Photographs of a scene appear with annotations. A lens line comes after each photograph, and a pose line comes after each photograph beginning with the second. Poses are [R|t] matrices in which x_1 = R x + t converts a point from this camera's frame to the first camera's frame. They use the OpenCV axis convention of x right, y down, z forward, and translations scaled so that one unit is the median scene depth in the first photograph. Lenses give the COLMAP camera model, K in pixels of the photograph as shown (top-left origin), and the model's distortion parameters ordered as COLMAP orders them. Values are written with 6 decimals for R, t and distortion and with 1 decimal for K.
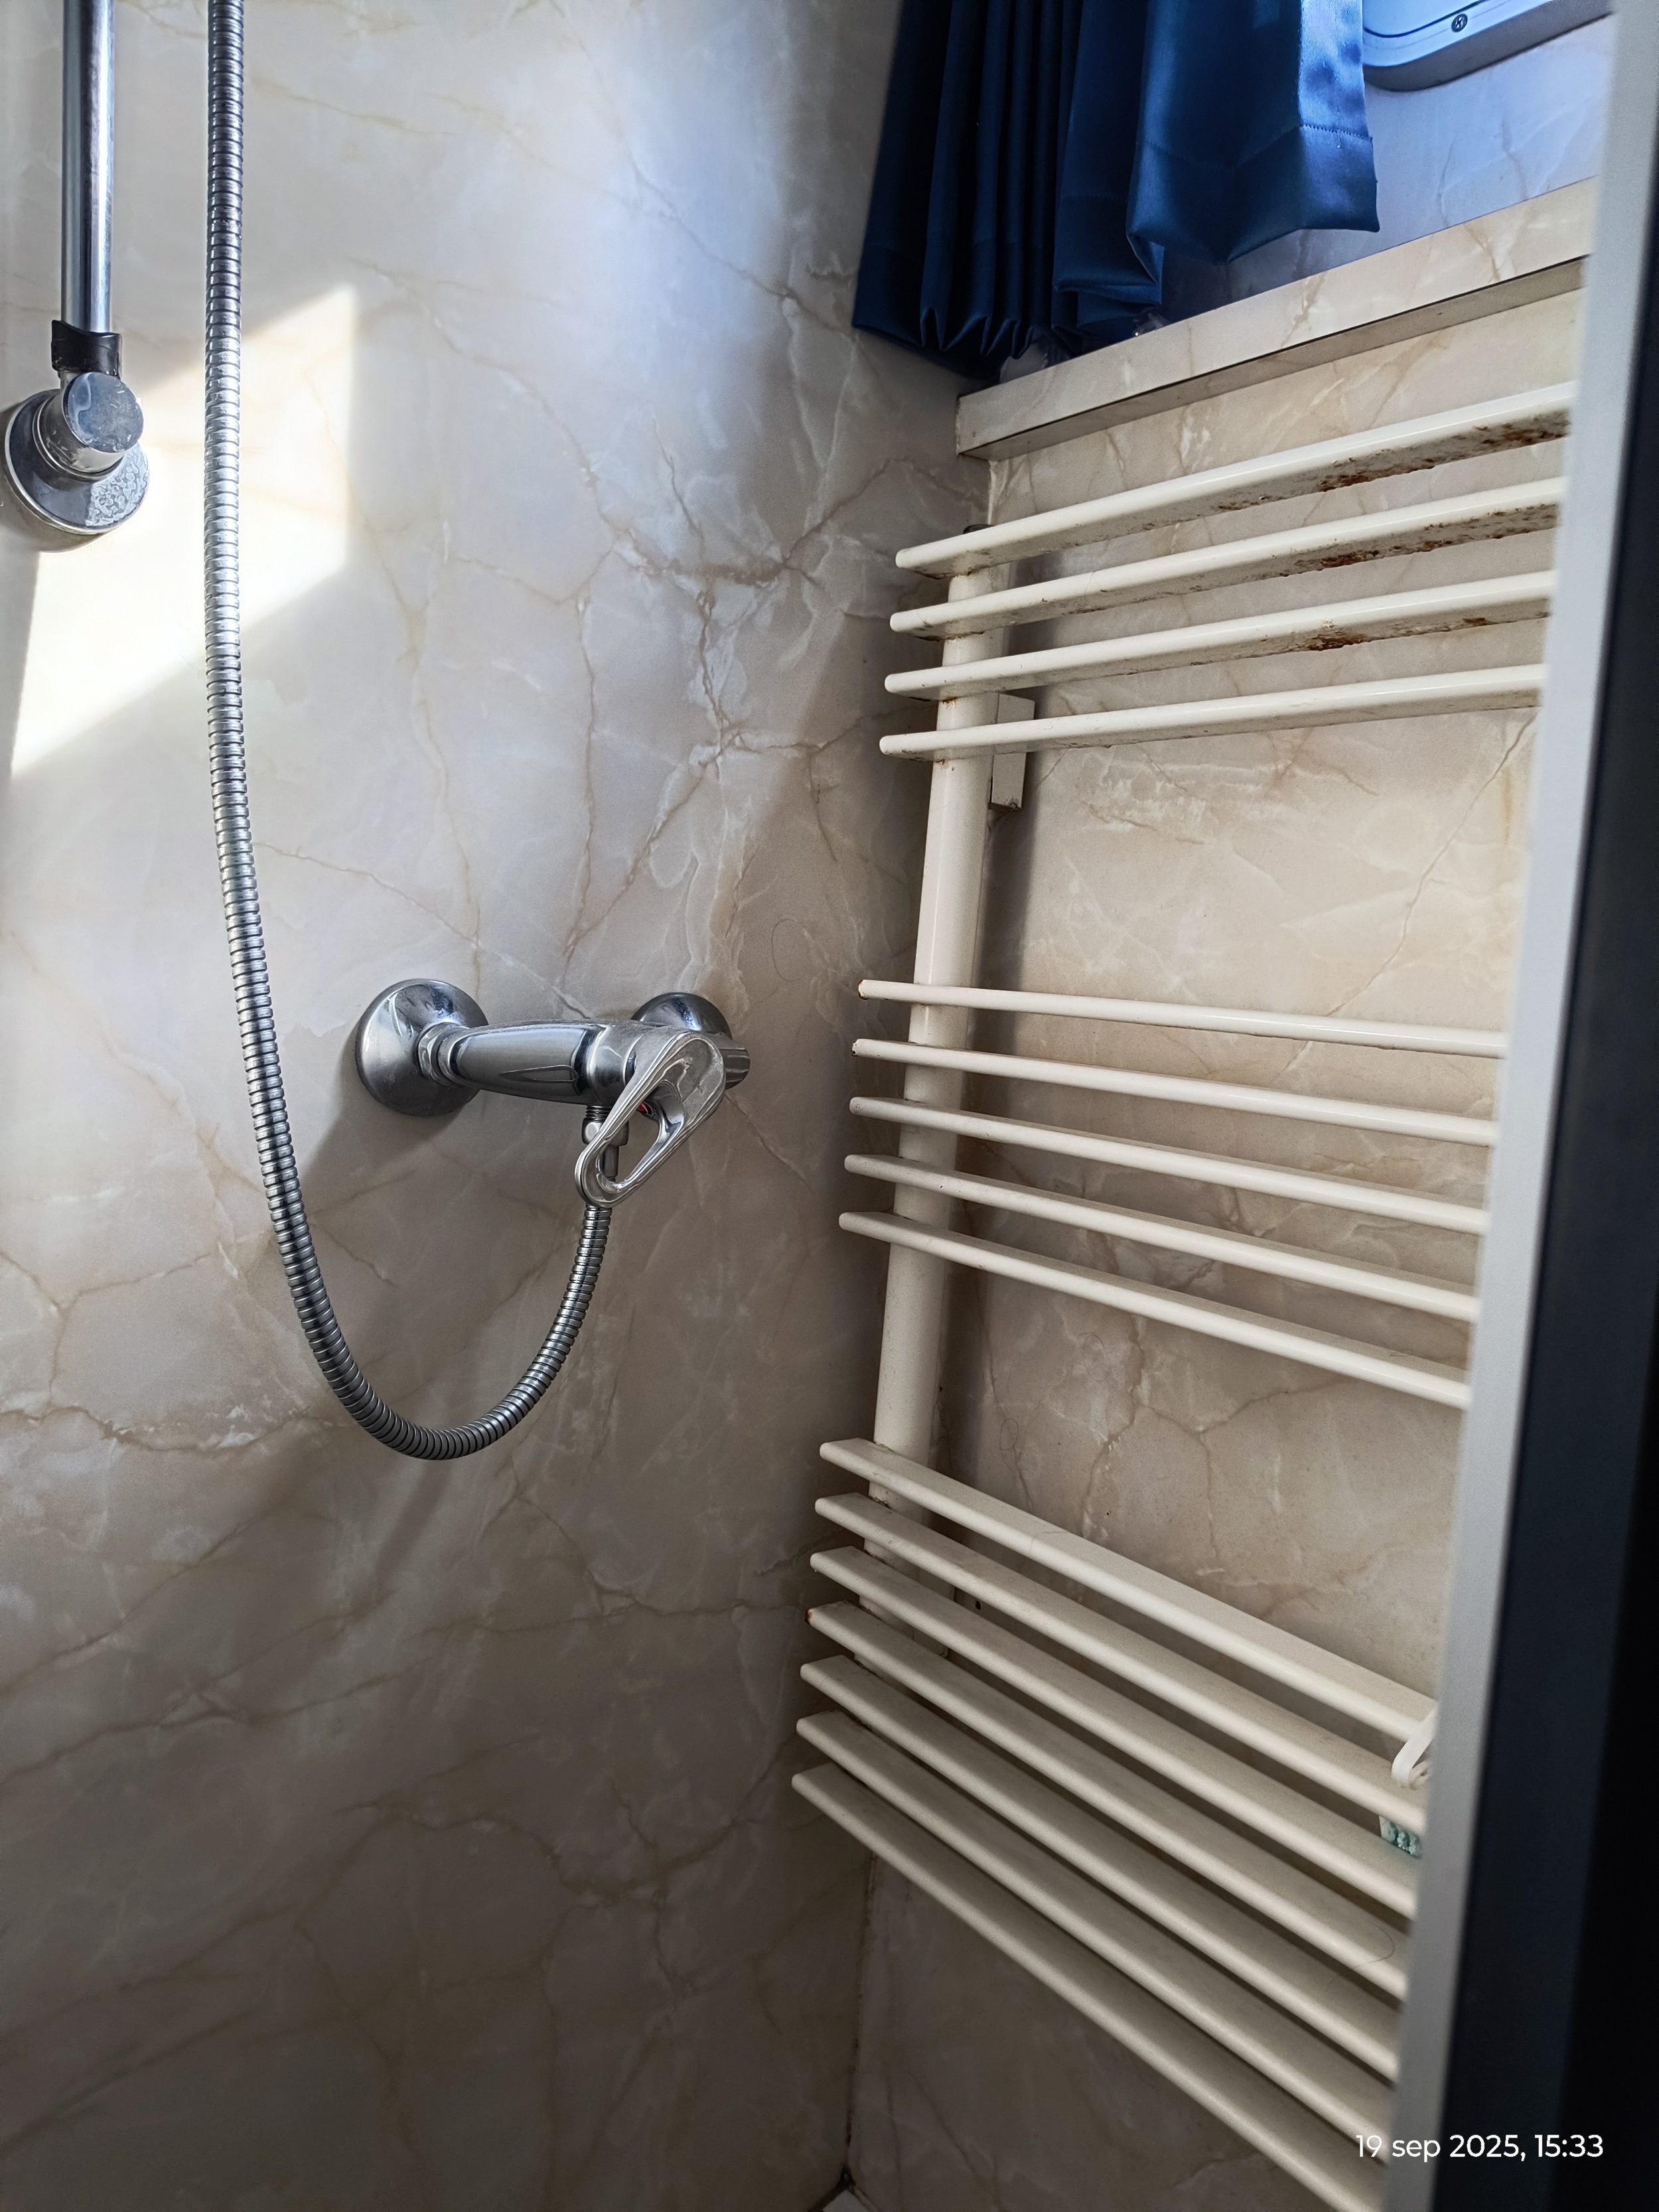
lens RADIAL K [[1531.9, 0, 834.8], [0, 1531.9, 1097.3], [0, 0, 1]] dist [0.036326, -0.052428]
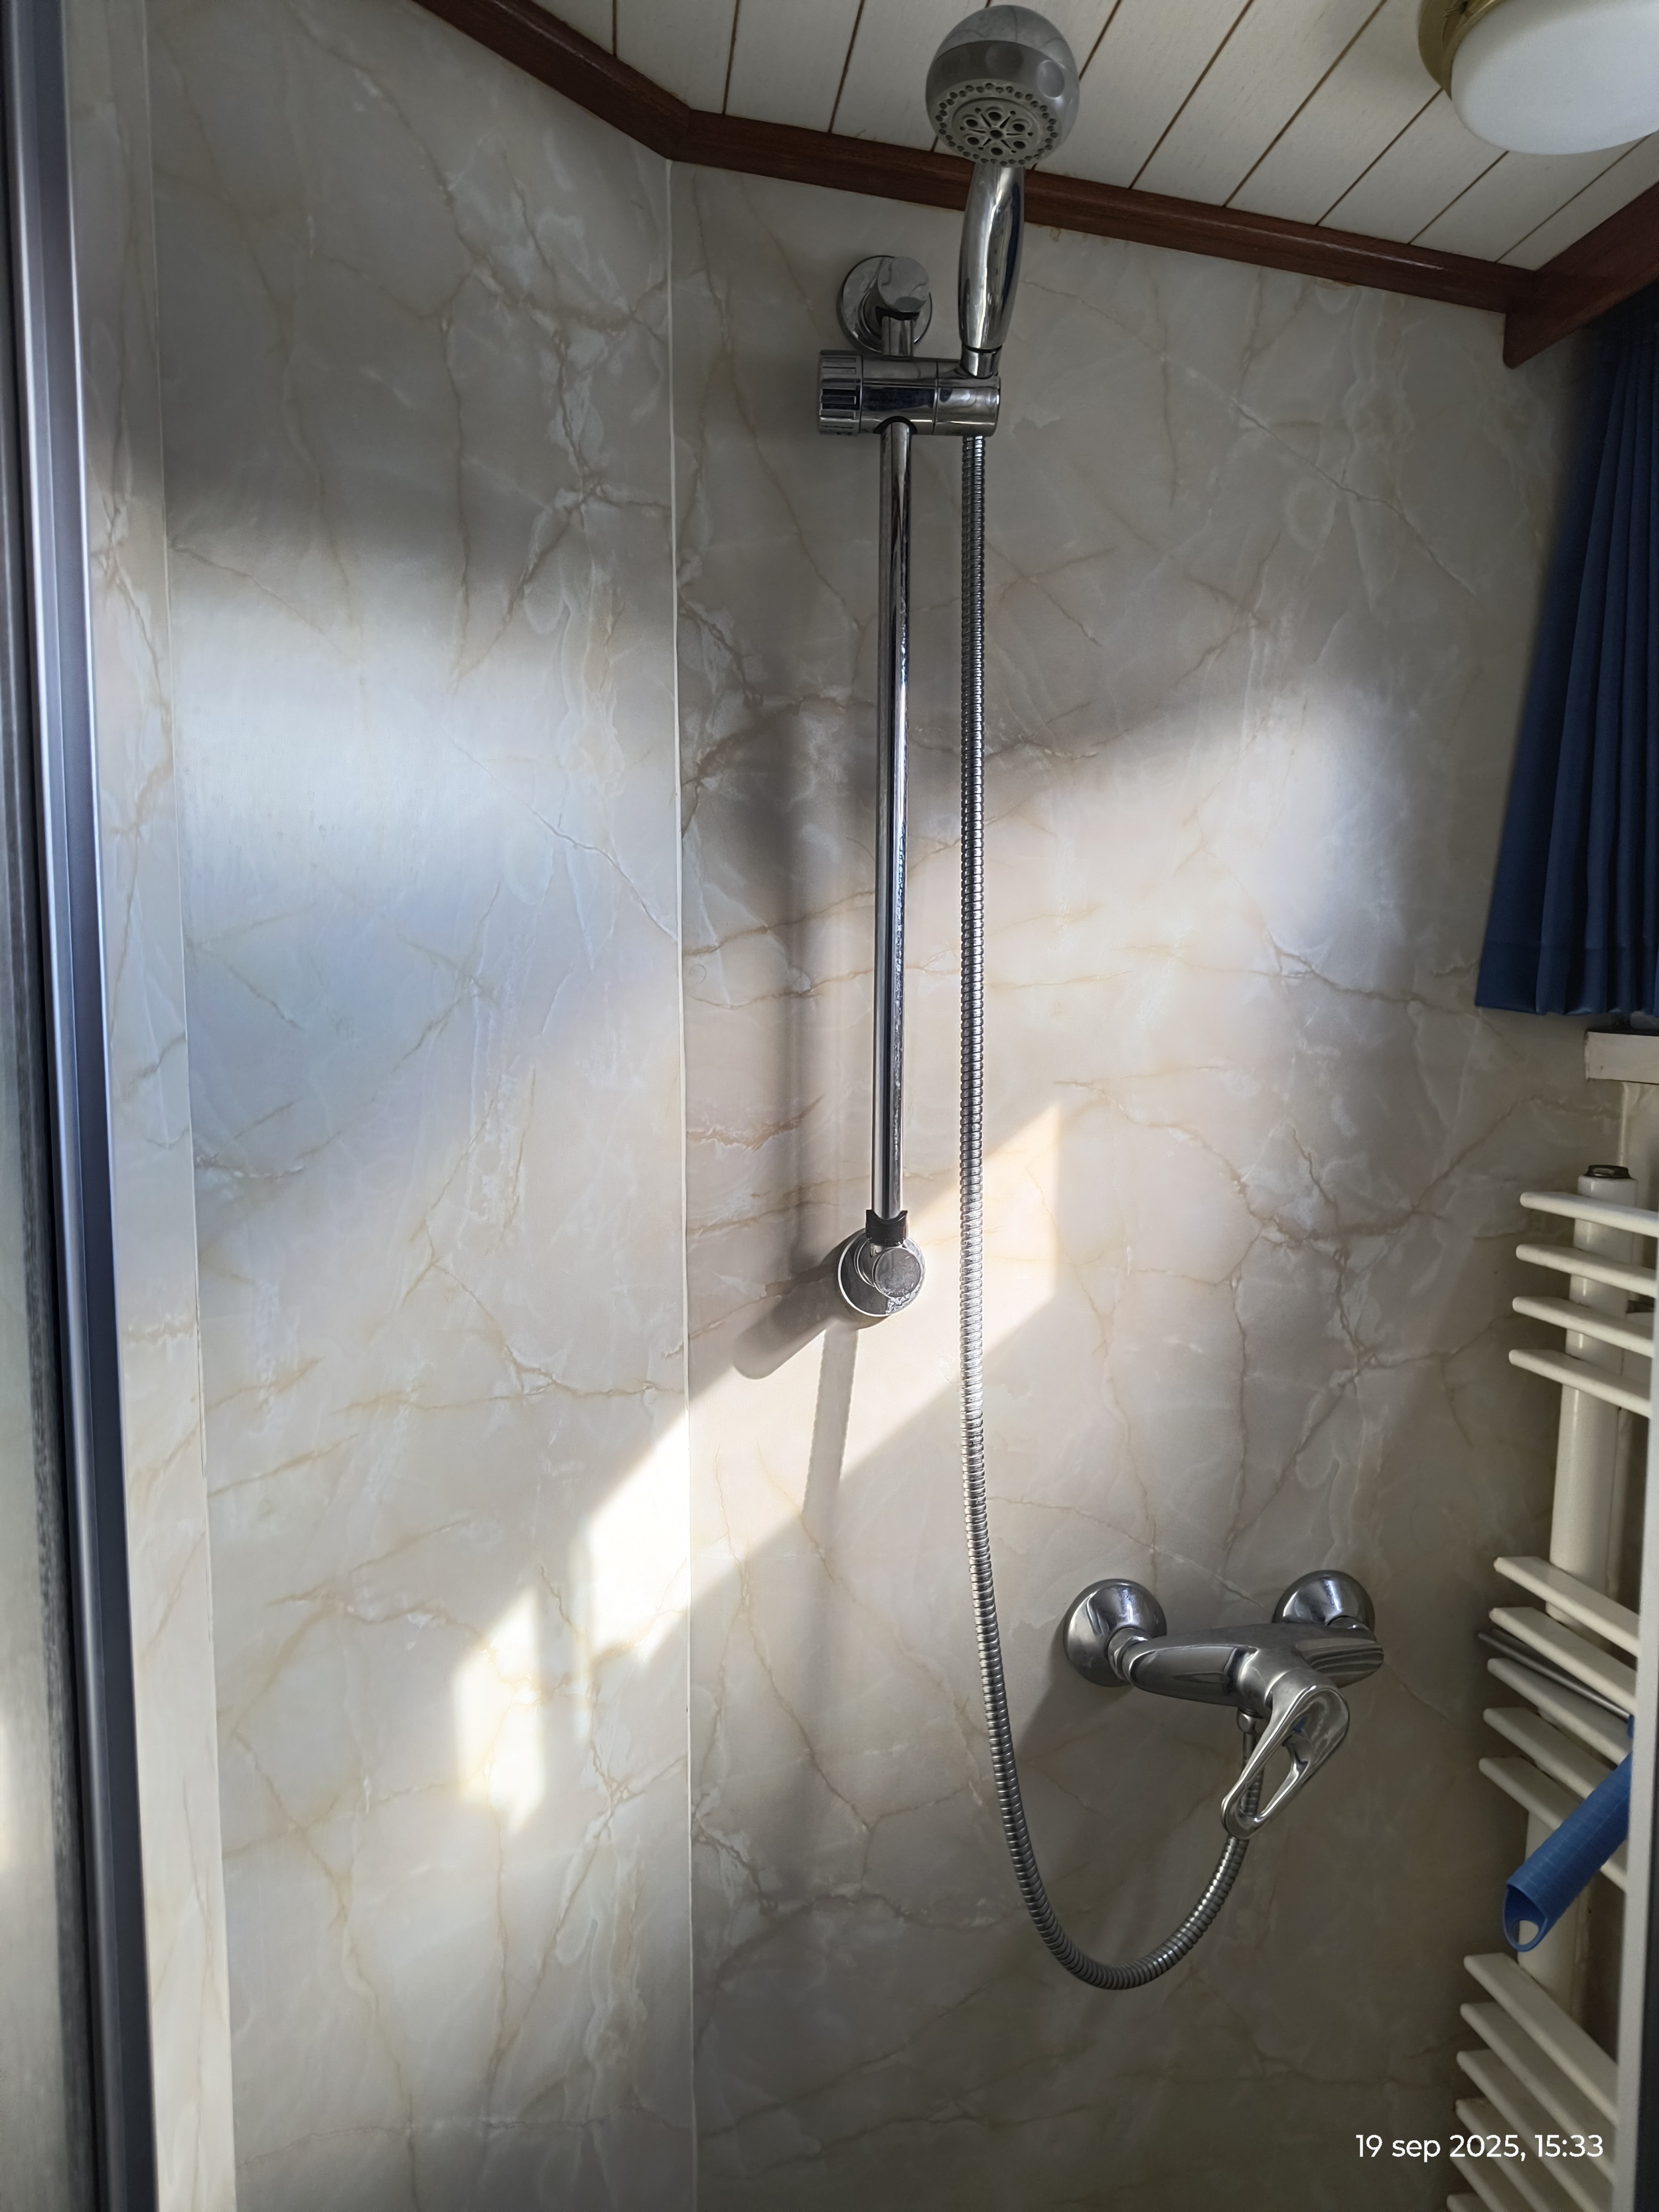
lens RADIAL K [[1531.9, 0, 829.3], [0, 1531.9, 1114.4], [0, 0, 1]] dist [0.036326, -0.052428]
pose [[0.890559, -0.014058, -0.454651, 0.112775], [-0.003089, 0.999312, -0.036949, -0.401823], [0.454858, 0.034309, 0.889903, -0.277639]]
